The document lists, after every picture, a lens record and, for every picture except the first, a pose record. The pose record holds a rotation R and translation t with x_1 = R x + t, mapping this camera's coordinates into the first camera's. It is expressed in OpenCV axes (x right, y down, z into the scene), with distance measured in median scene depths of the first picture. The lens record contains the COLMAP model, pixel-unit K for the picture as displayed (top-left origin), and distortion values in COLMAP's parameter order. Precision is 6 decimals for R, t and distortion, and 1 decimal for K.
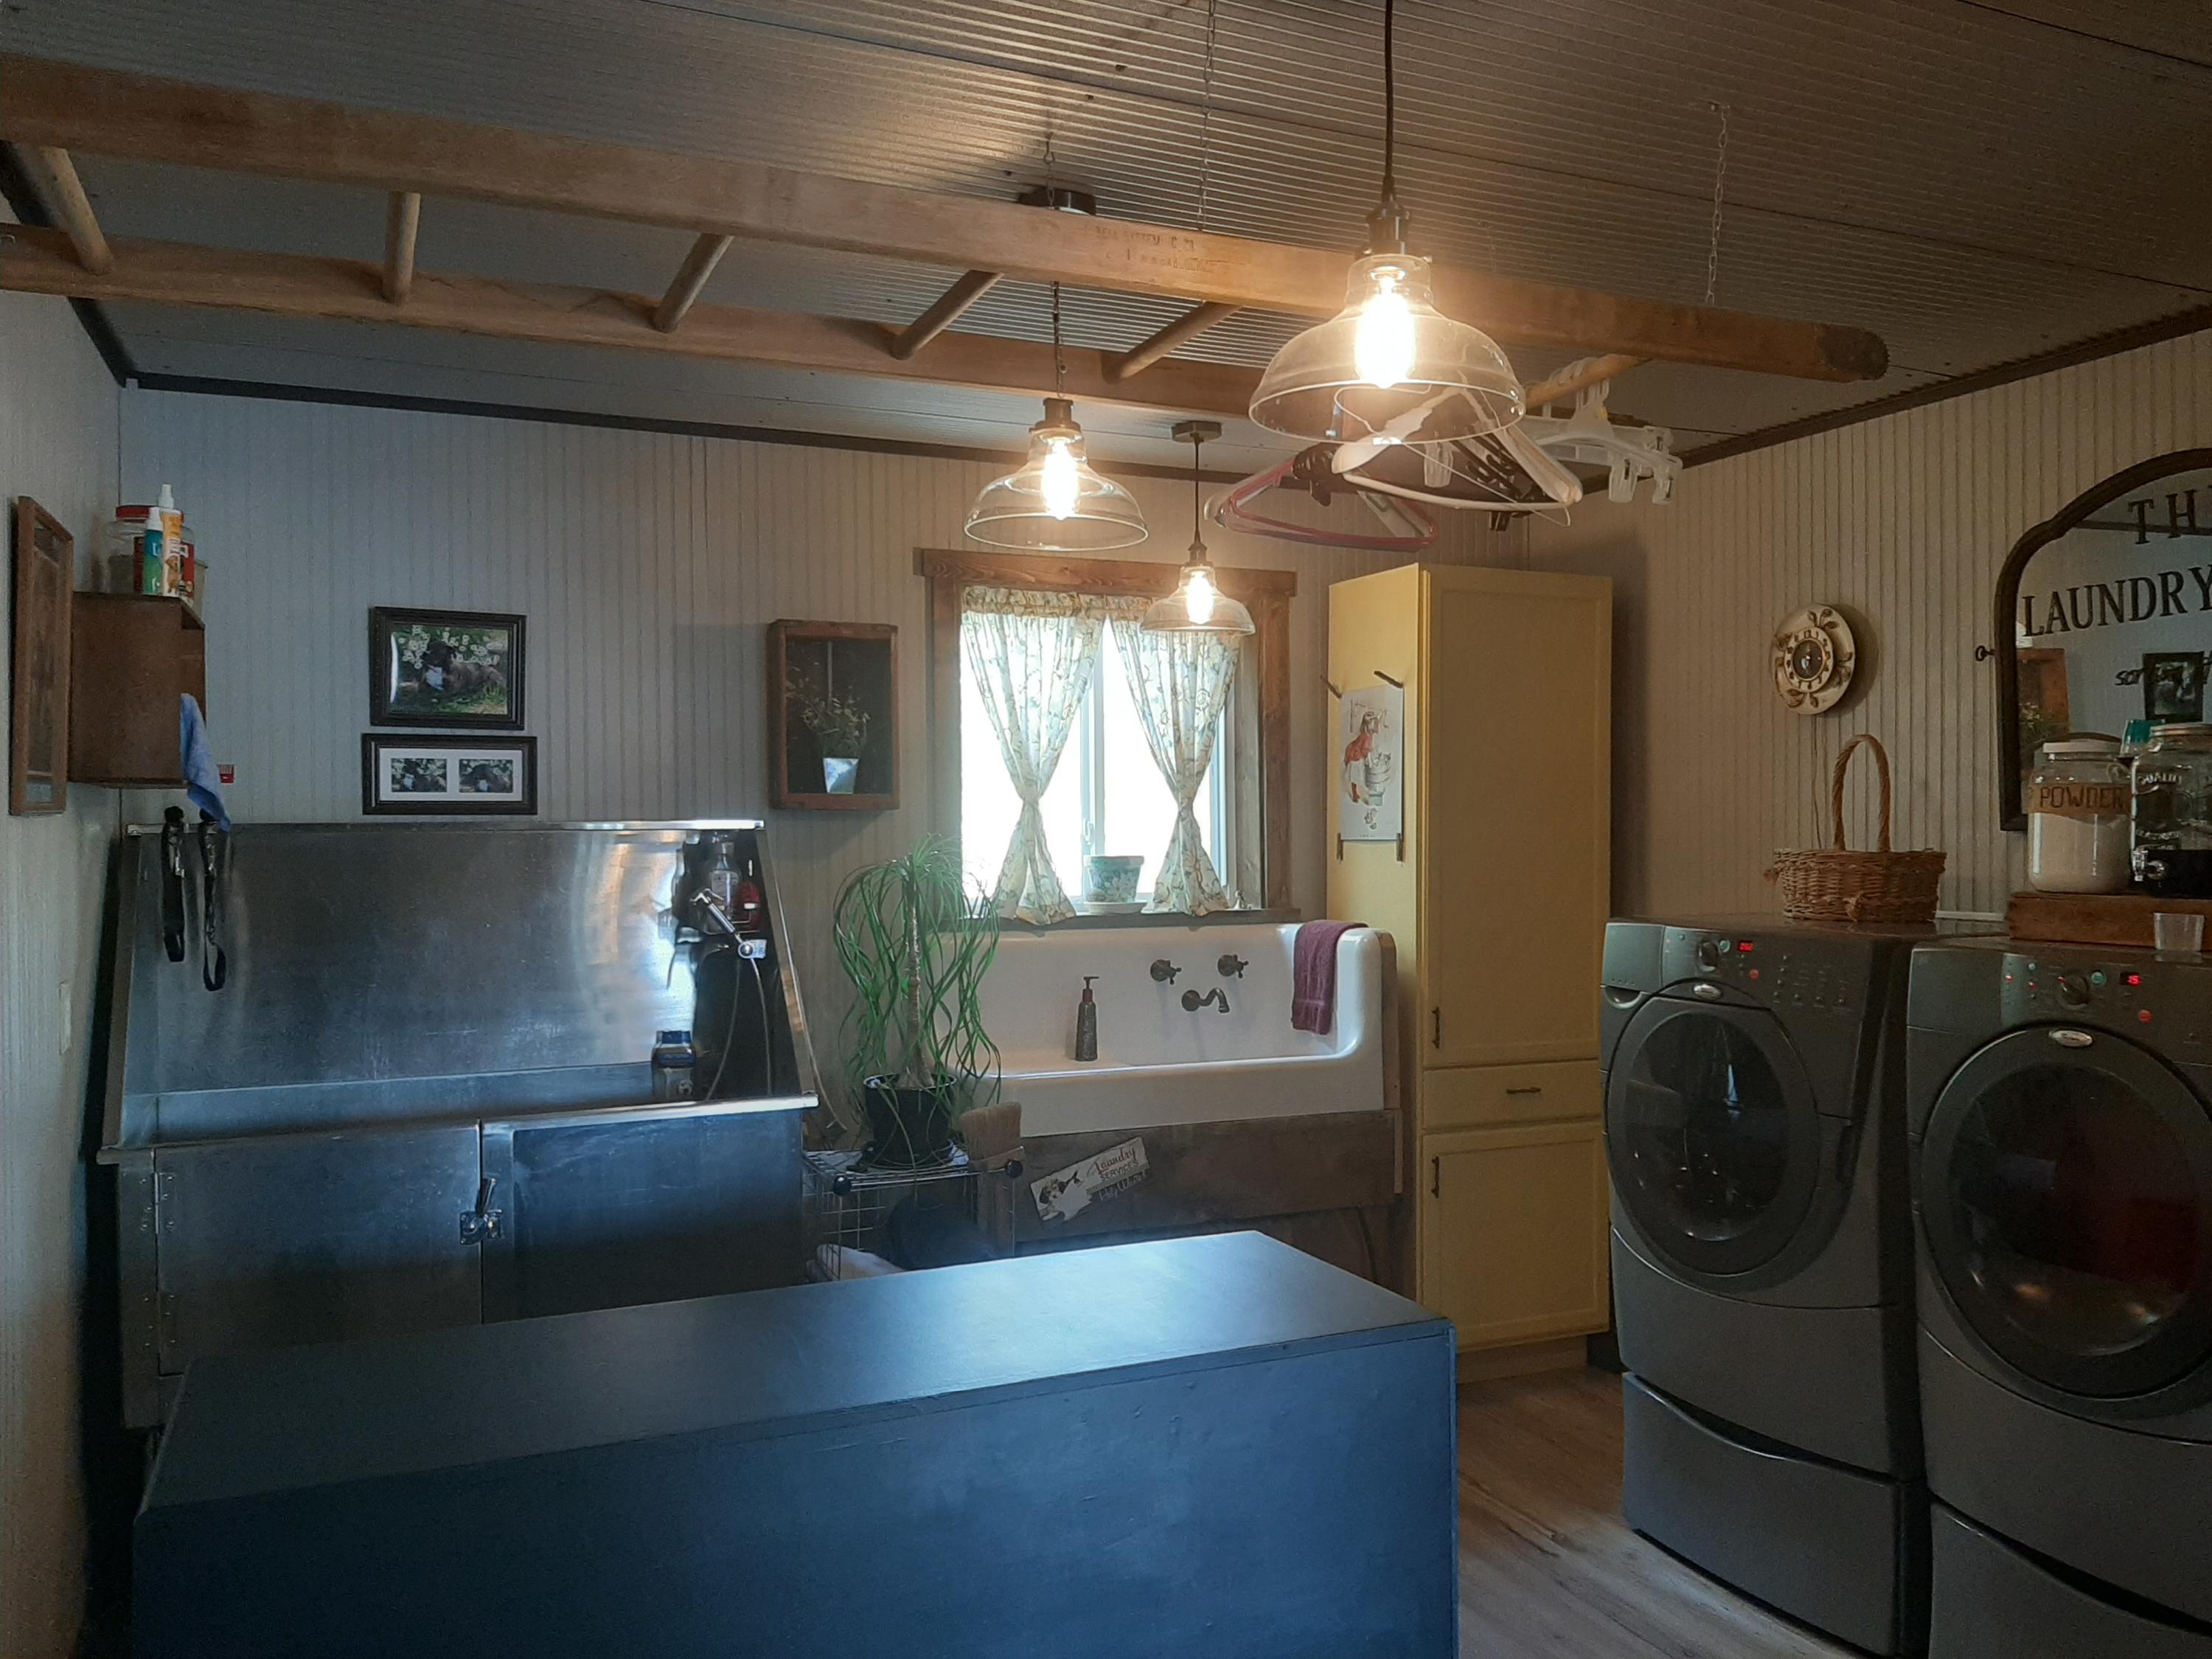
lens RADIAL K [[1676.2, 0, 1118.4], [0, 1676.2, 821.1], [0, 0, 1]] dist [0.052659, -0.096052]
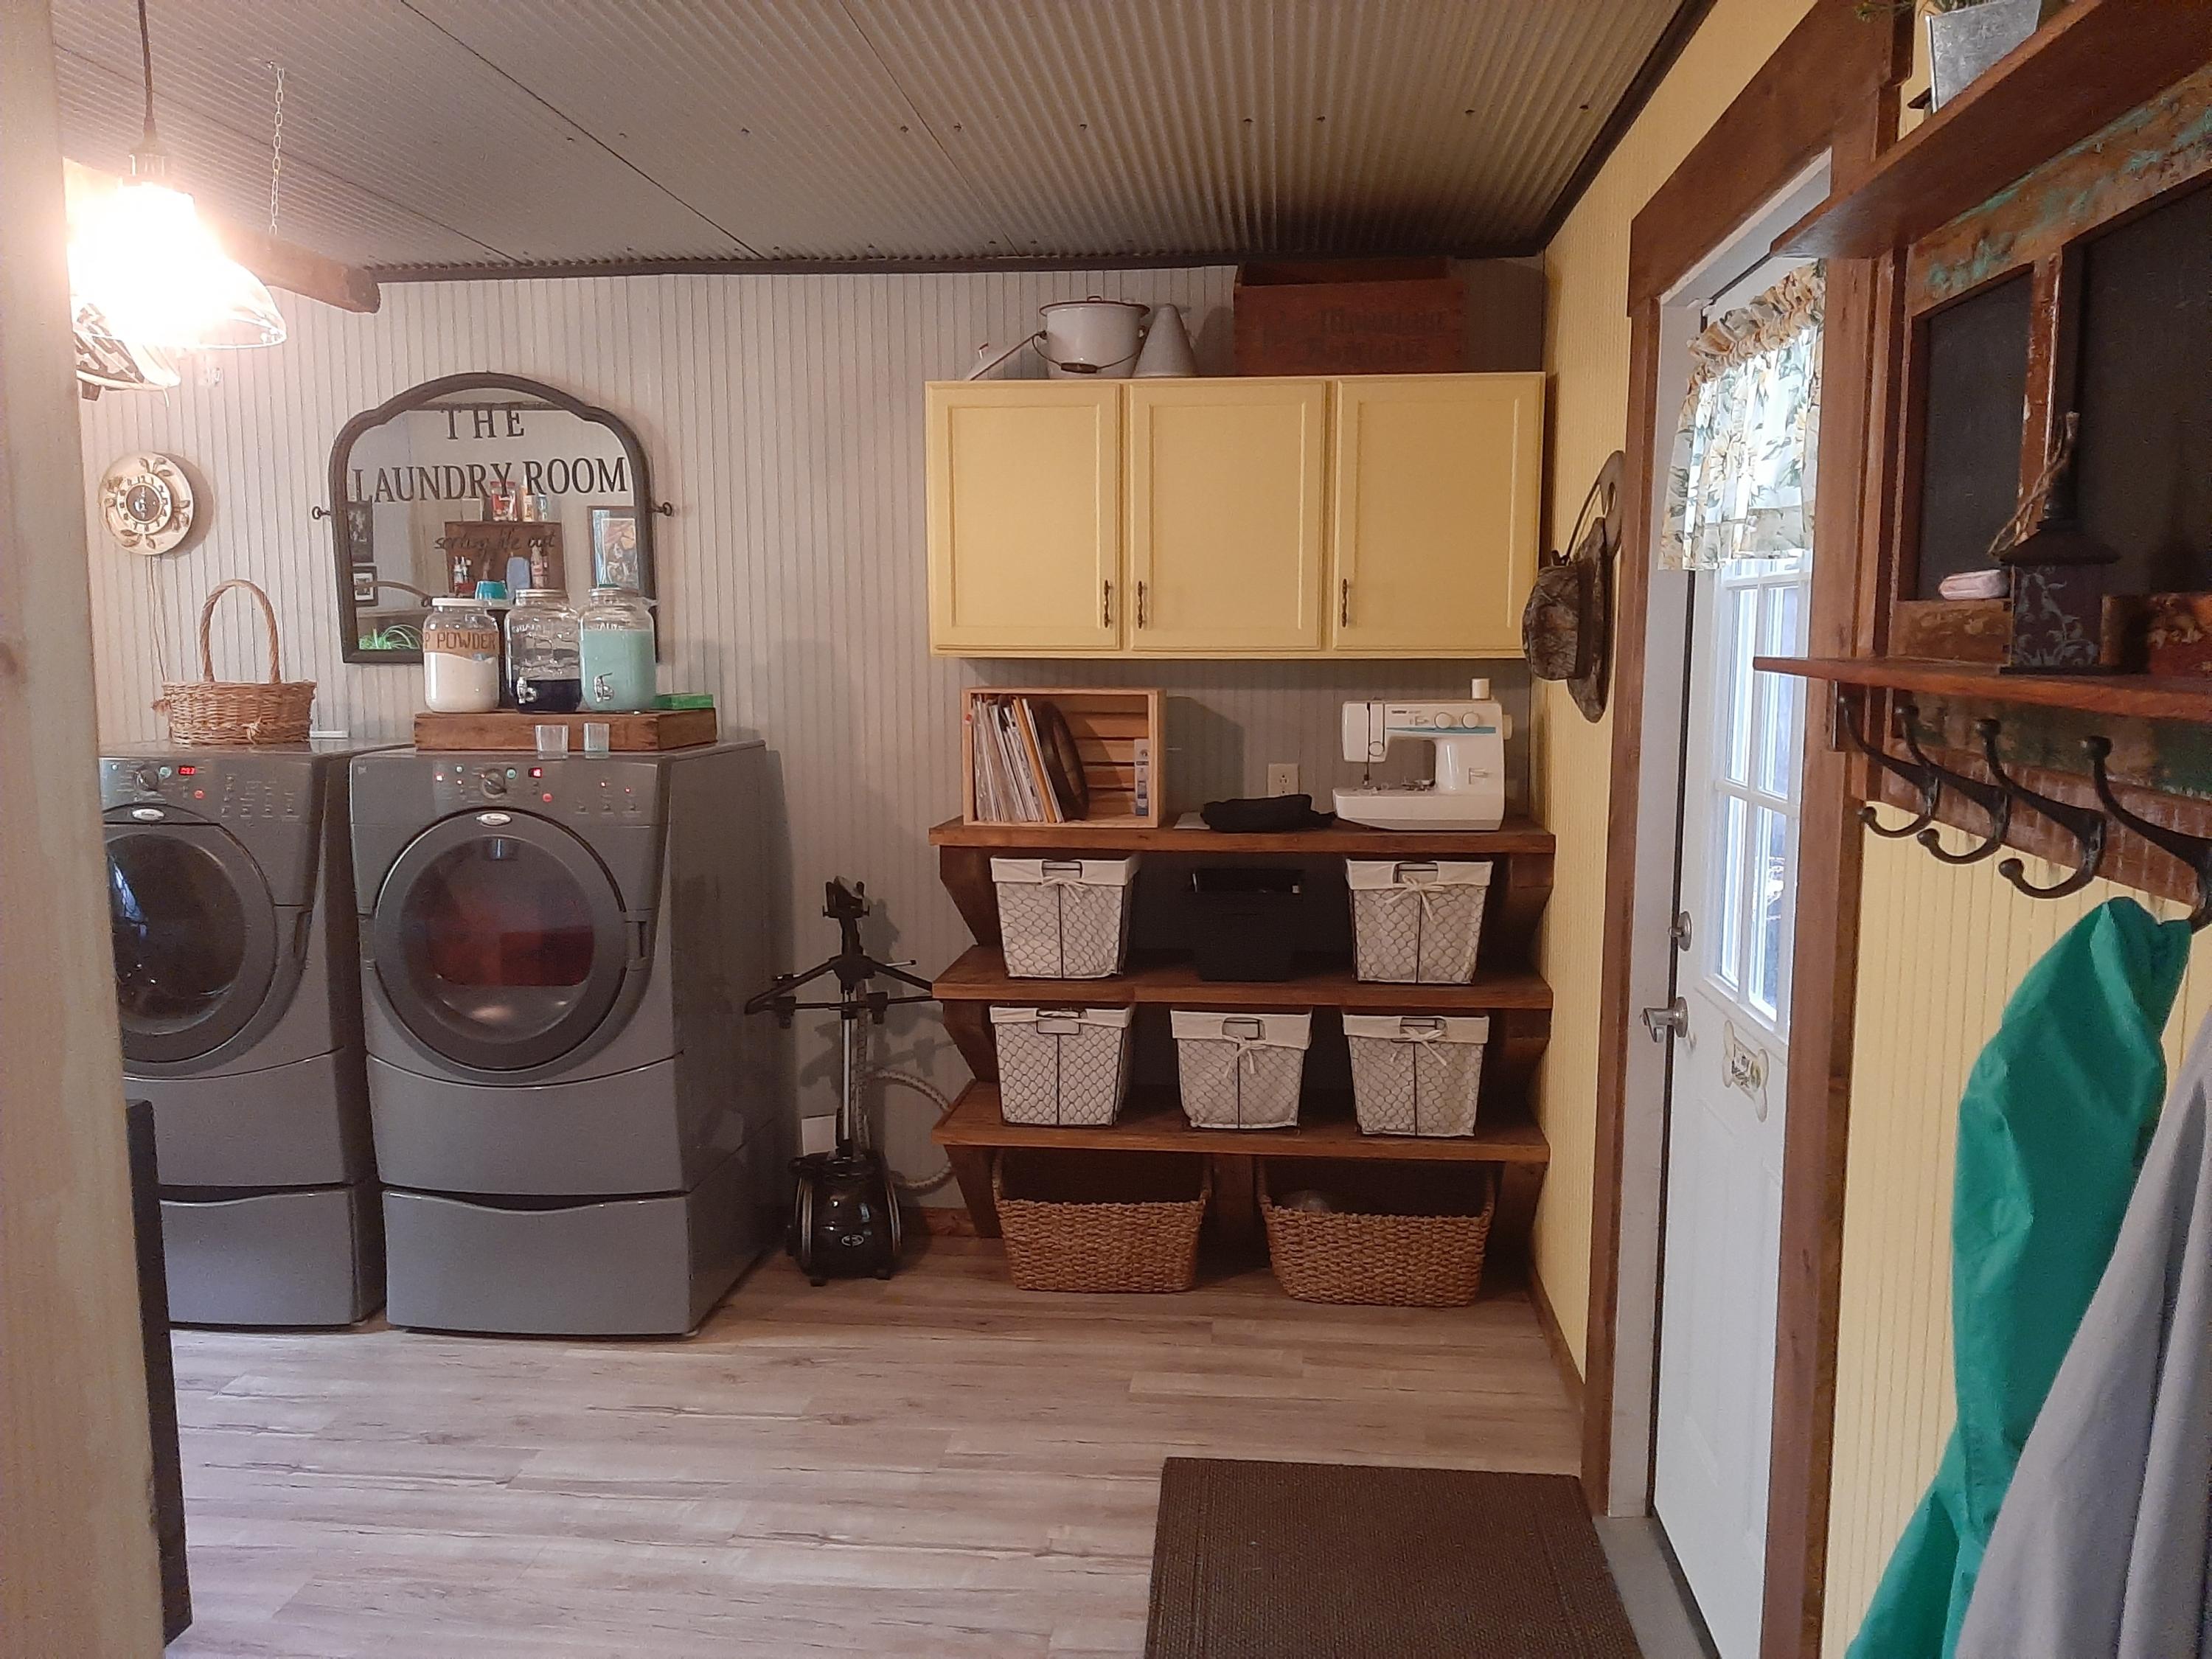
lens RADIAL K [[1676.2, 0, 1100.9], [0, 1676.2, 836.3], [0, 0, 1]] dist [0.052659, -0.096052]
pose [[0.496473, -0.102285, 0.862005, -0.236647], [-0.000163, 0.993022, 0.117925, -0.012270], [-0.868052, -0.058687, 0.492992, -0.069577]]
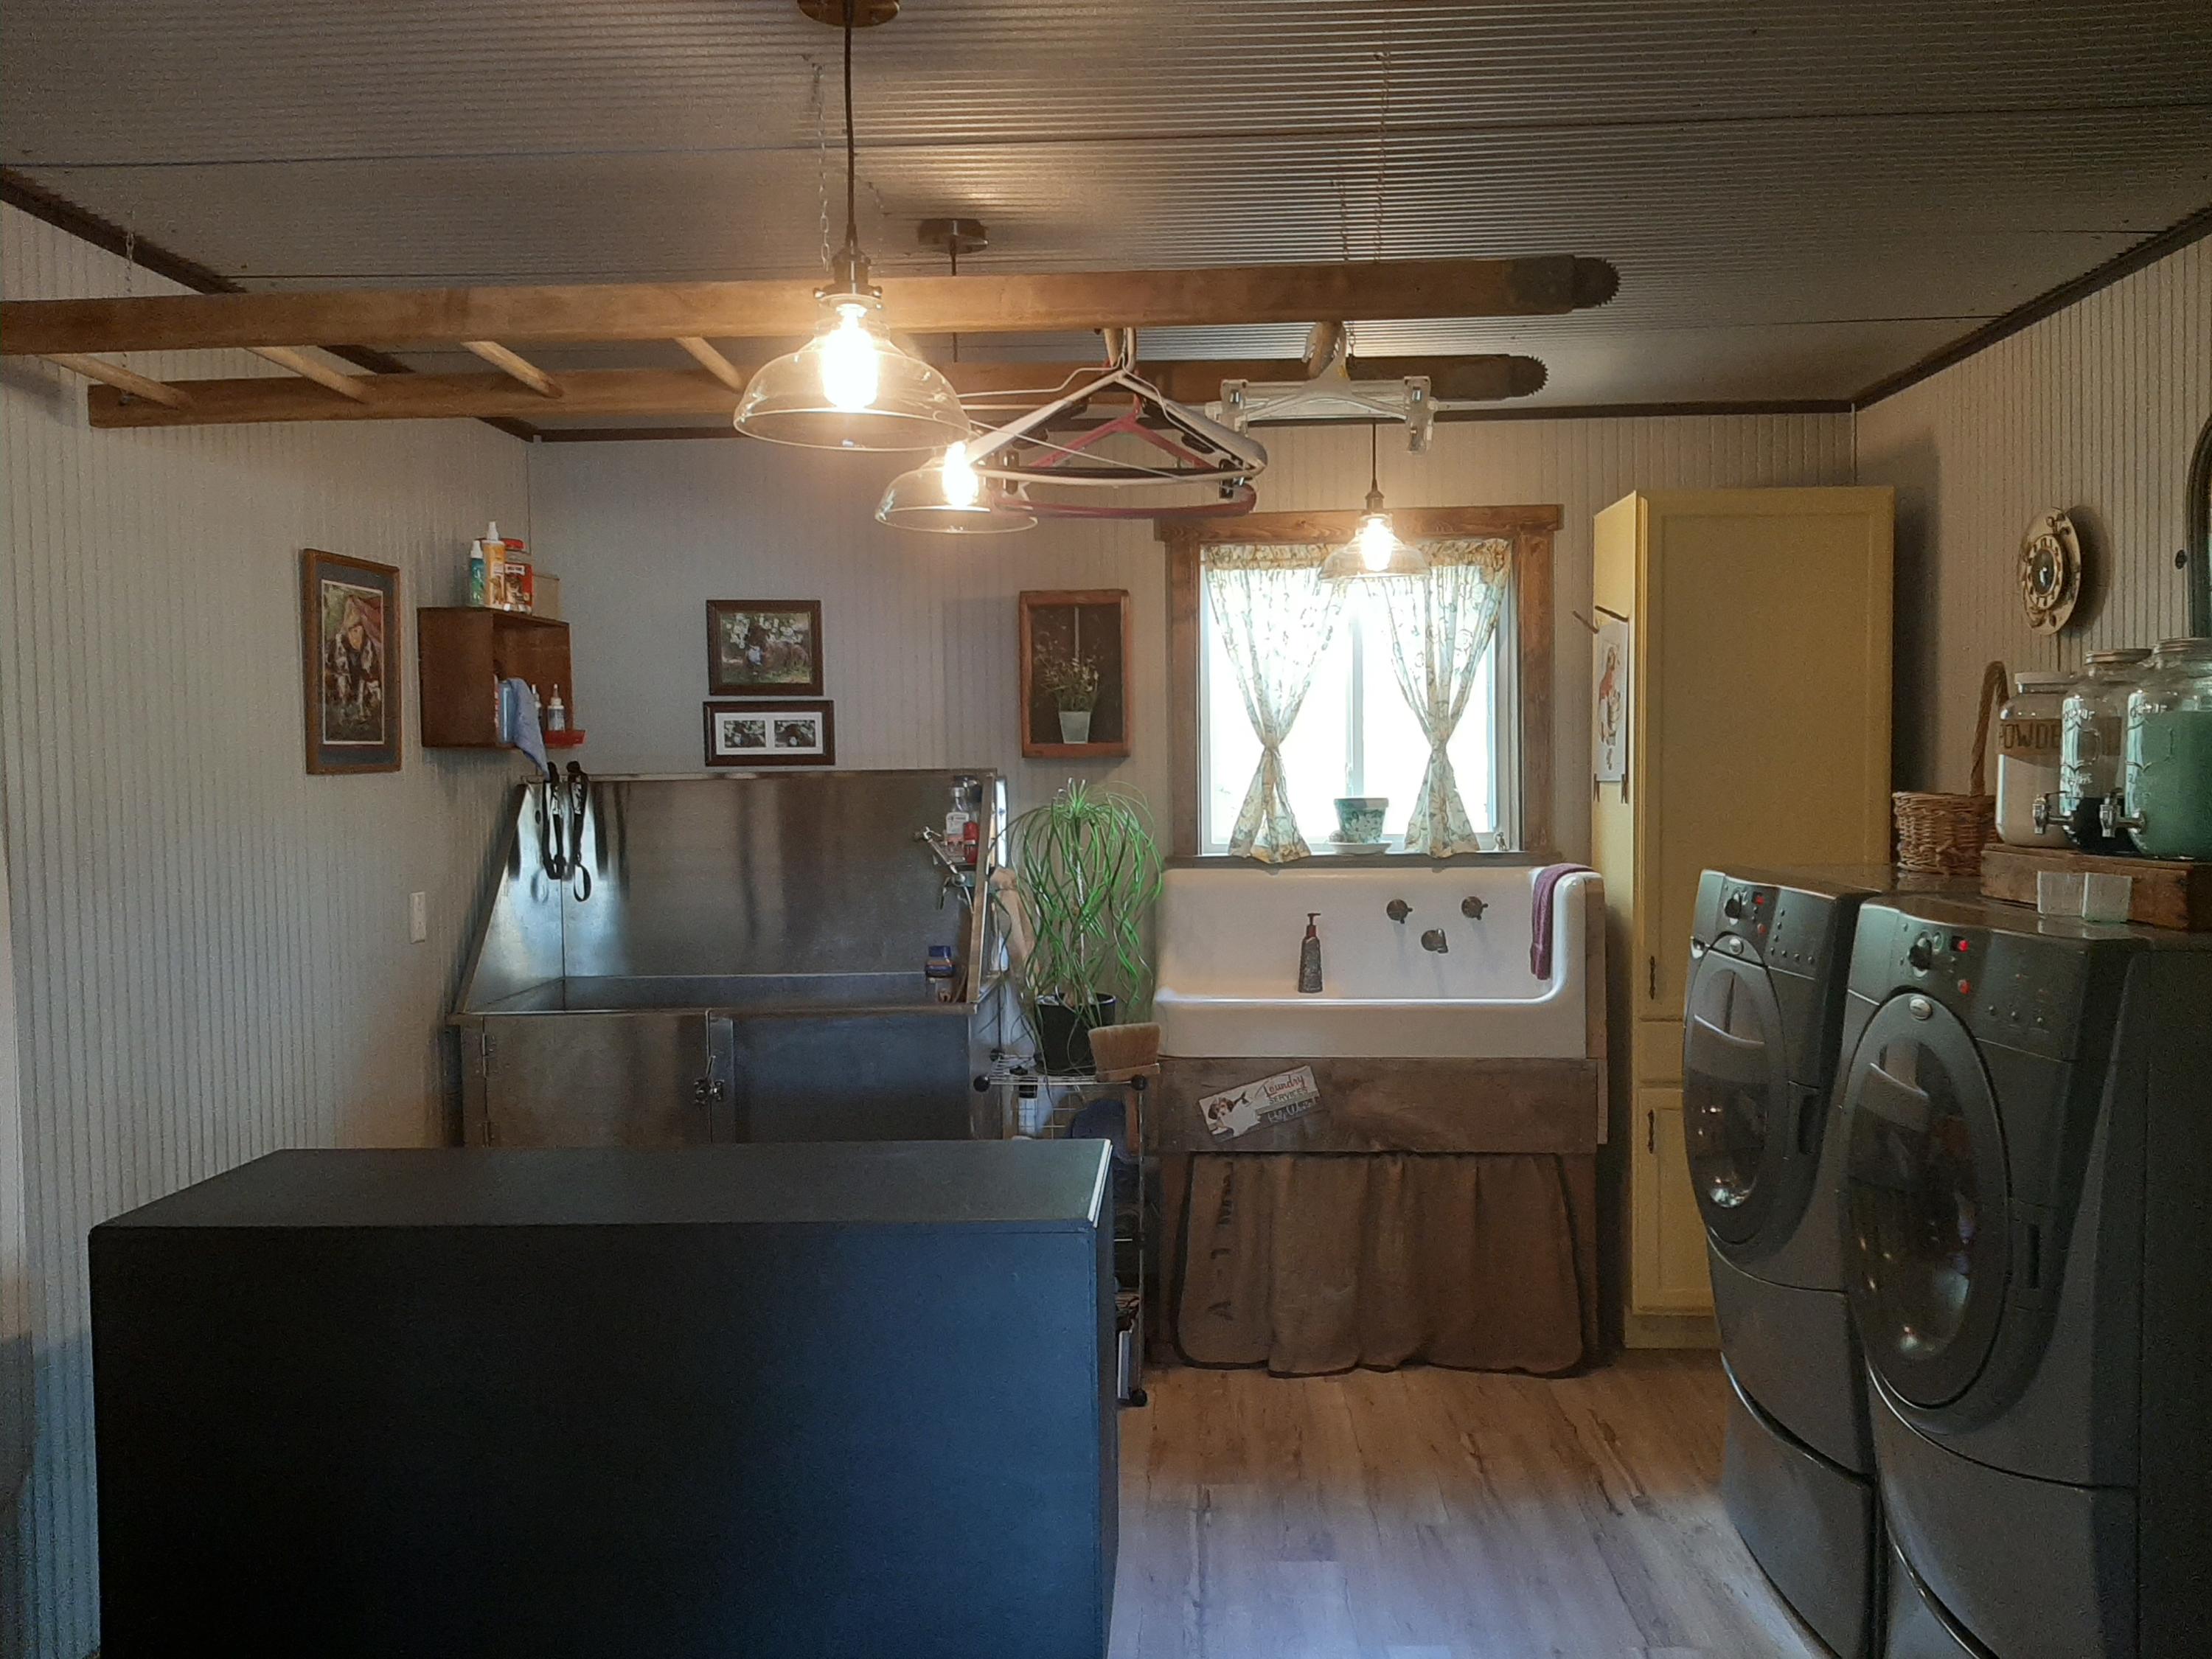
lens RADIAL K [[1676.2, 0, 1101.6], [0, 1676.2, 820.6], [0, 0, 1]] dist [0.052659, -0.096052]
pose [[0.897288, 0.005480, -0.441411, 0.360437], [0.011670, 0.999279, 0.036129, -0.005048], [0.441290, -0.037569, 0.896578, 0.003630]]
